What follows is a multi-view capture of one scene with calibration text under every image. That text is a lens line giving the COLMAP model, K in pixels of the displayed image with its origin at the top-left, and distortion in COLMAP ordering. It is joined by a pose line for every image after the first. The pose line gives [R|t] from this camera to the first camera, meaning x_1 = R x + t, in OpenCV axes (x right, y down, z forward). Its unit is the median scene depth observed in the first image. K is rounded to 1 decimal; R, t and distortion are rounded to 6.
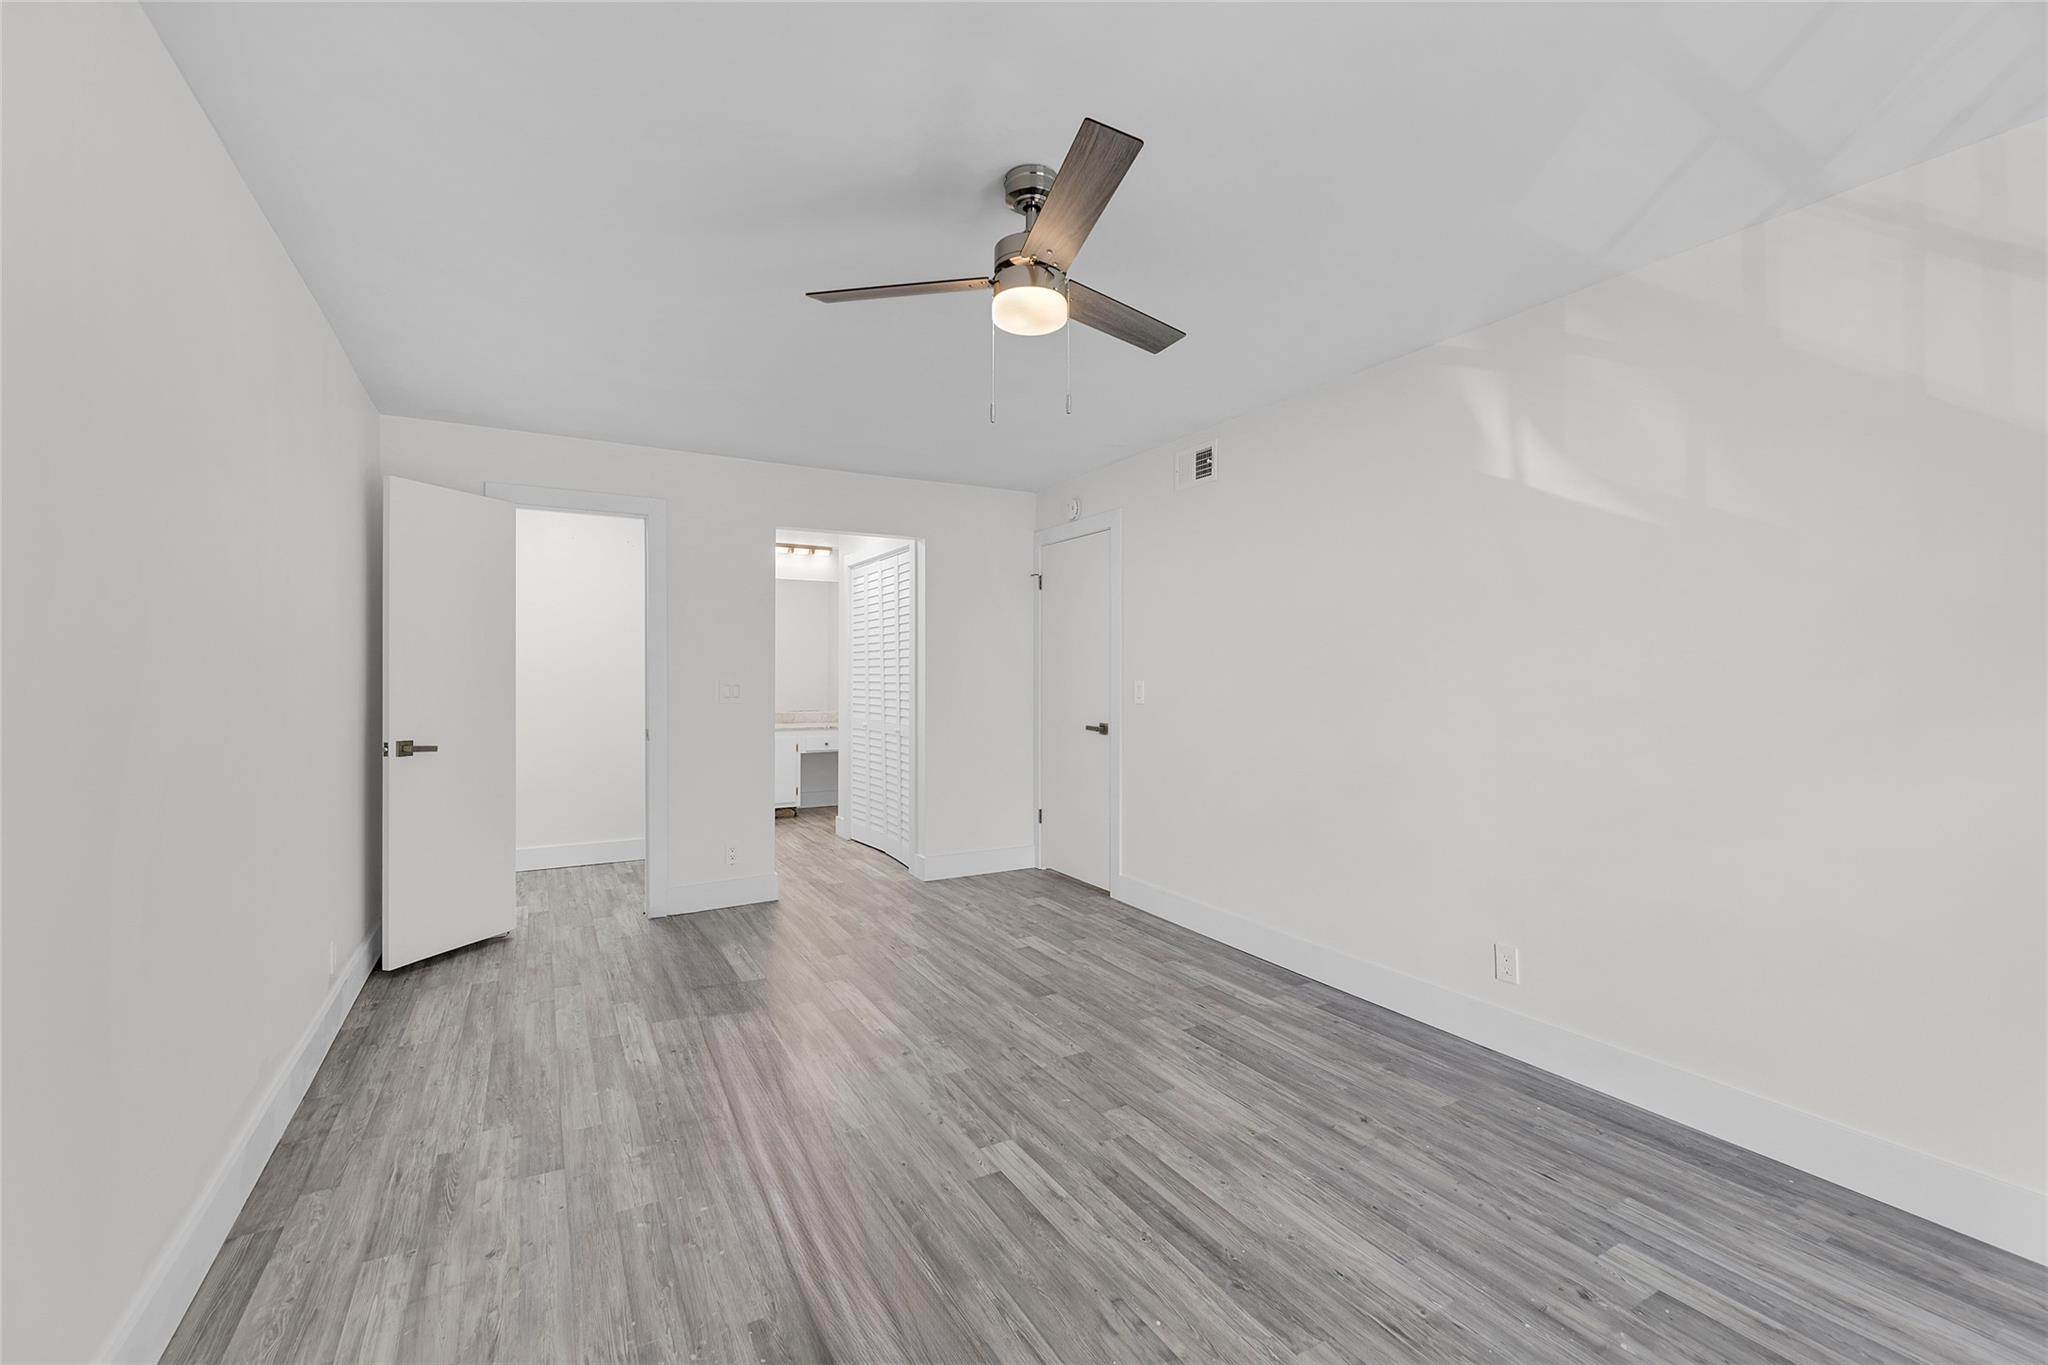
lens RADIAL K [[860.3, 0, 1027.4], [0, 860.3, 678.8], [0, 0, 1]] dist [-0.001633, 0.000058]
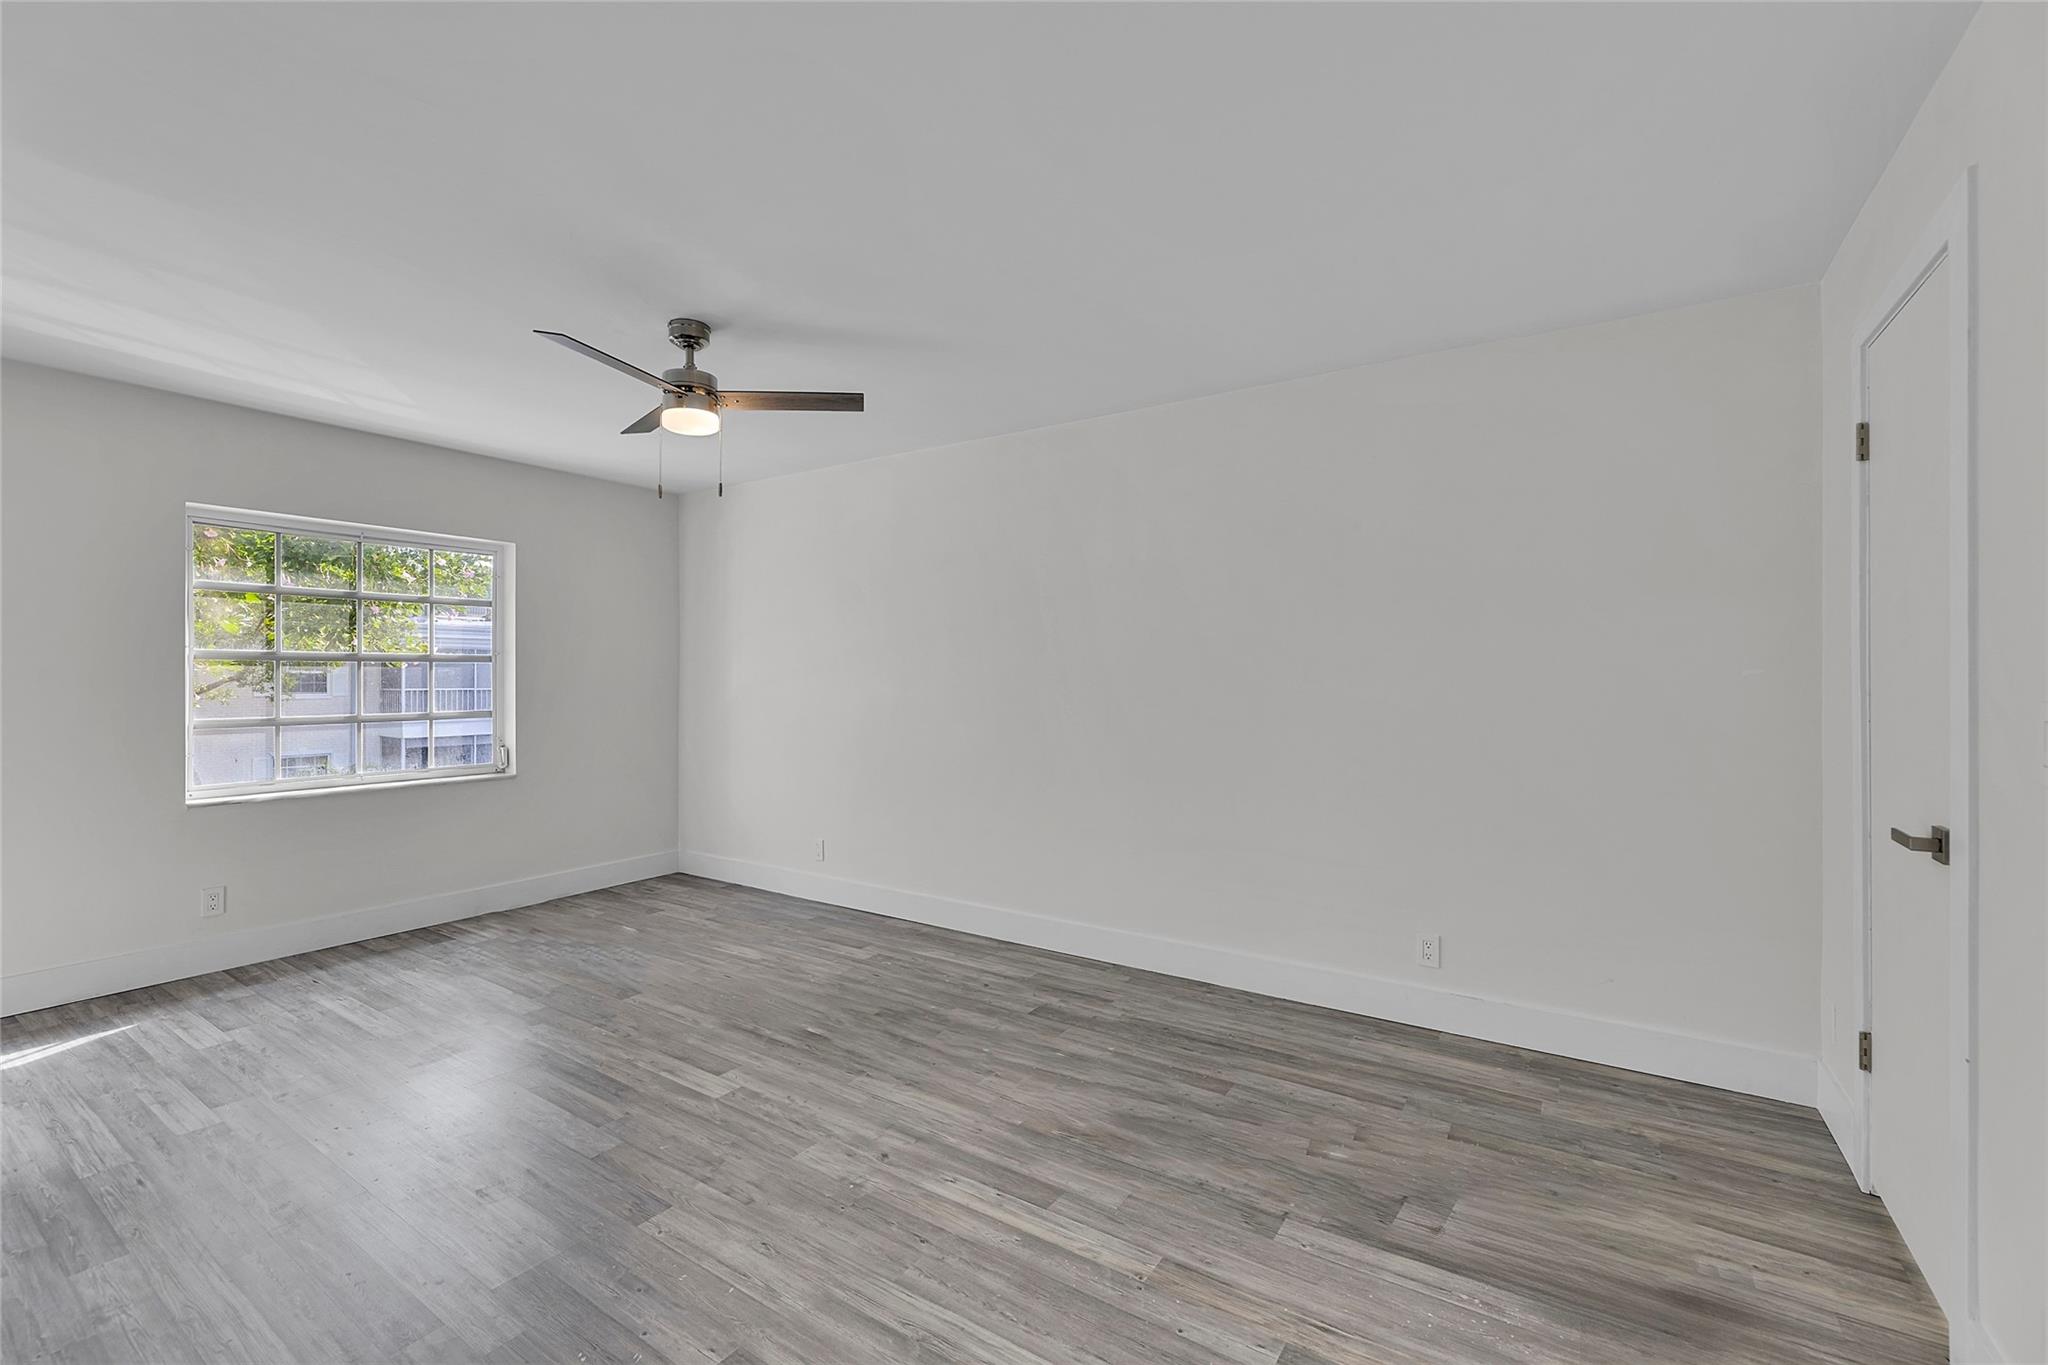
lens RADIAL K [[860.3, 0, 1027.4], [0, 860.3, 678.8], [0, 0, 1]] dist [-0.001633, 0.000058]
pose [[-0.892616, -0.001398, -0.450816, 0.103311], [-0.003298, 0.999989, 0.003430, -0.011278], [0.450806, 0.004548, -0.892610, 1.816164]]
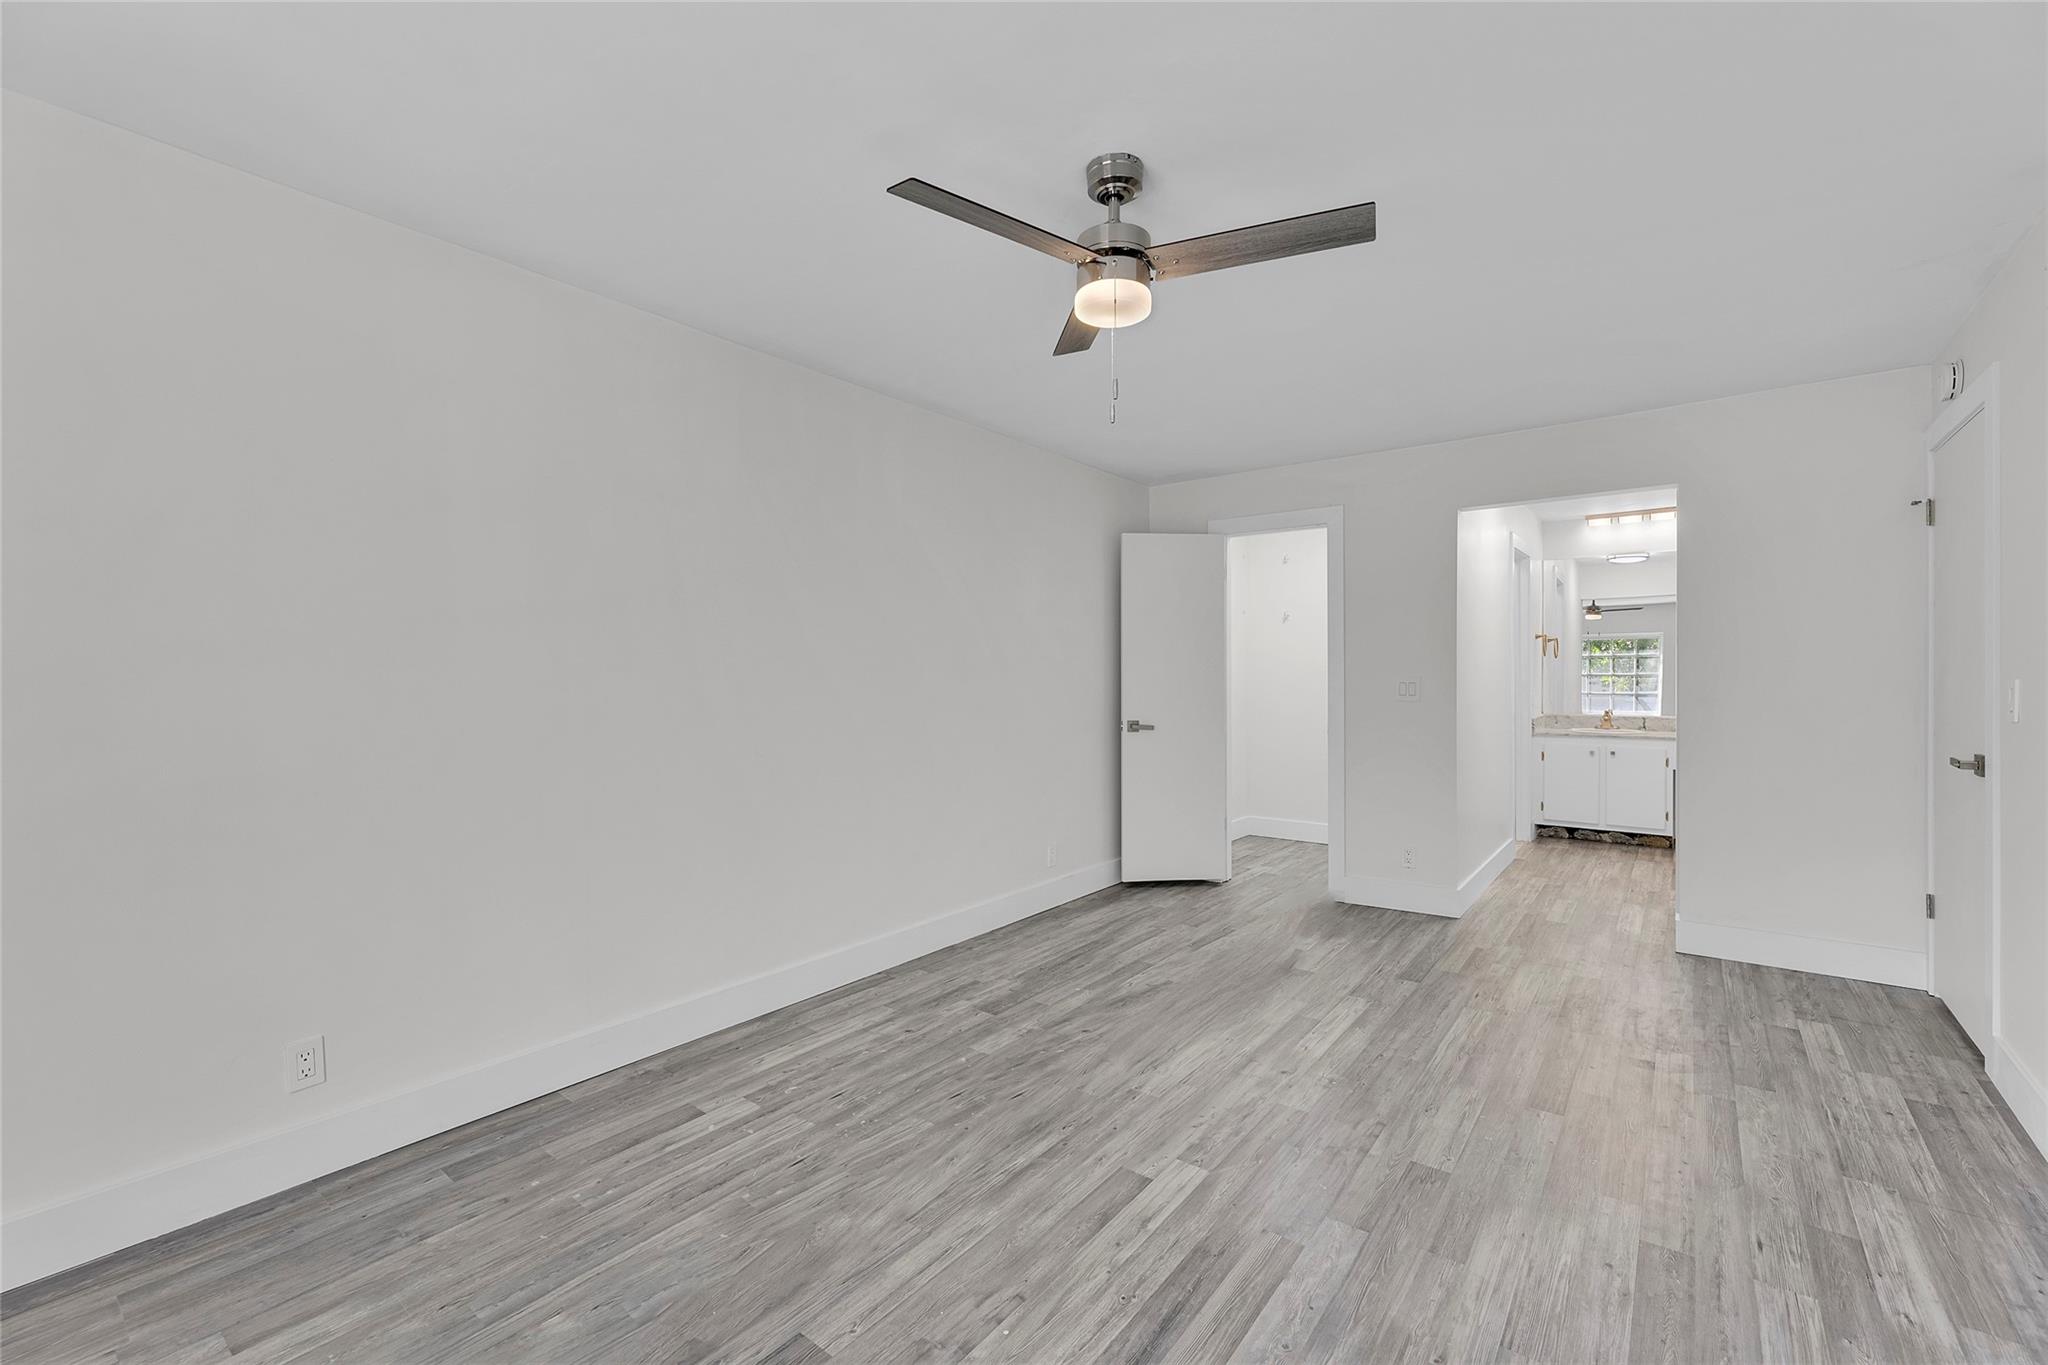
lens RADIAL K [[860.3, 0, 1027.4], [0, 860.3, 678.8], [0, 0, 1]] dist [-0.001633, 0.000058]
pose [[0.386923, 0.002710, -0.922108, 0.635620], [0.000880, 0.999994, 0.003308, -0.000590], [0.922111, -0.002092, 0.386919, 0.383841]]
